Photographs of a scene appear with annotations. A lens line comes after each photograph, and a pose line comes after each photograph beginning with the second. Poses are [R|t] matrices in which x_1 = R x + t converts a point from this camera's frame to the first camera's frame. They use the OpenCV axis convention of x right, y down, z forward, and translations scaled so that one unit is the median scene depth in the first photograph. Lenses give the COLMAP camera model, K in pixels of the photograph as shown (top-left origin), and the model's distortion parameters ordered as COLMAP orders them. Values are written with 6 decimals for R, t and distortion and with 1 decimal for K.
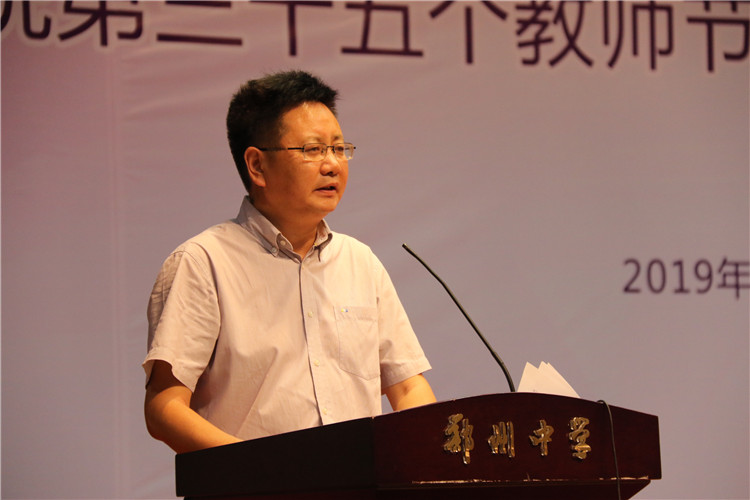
lens RADIAL K [[3355.5, 0, 375.0], [0, 3355.5, 250.0], [0, 0, 1]] dist [1.352286, -7.063718]
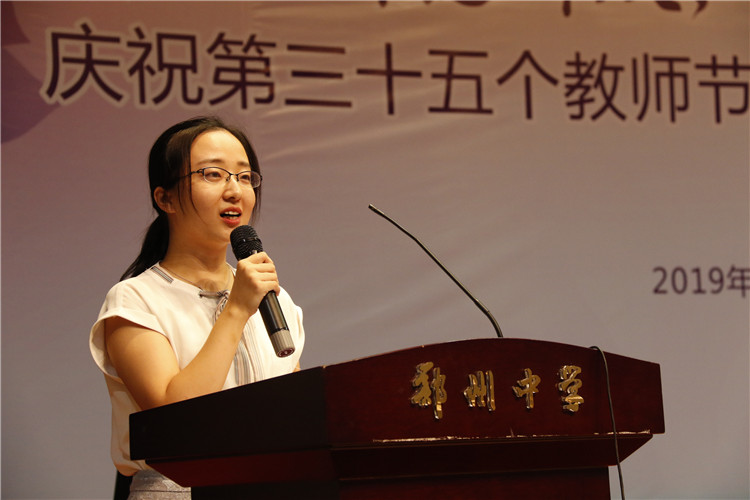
lens RADIAL K [[2073.3, 0, 375.0], [0, 2073.3, 250.0], [0, 0, 1]] dist [0.604353, 1.340576]
pose [[0.997651, -0.020810, -0.065265, 0.021128], [0.019246, 0.999514, -0.024509, 0.014531], [0.065743, 0.023196, 0.997567, 0.204723]]
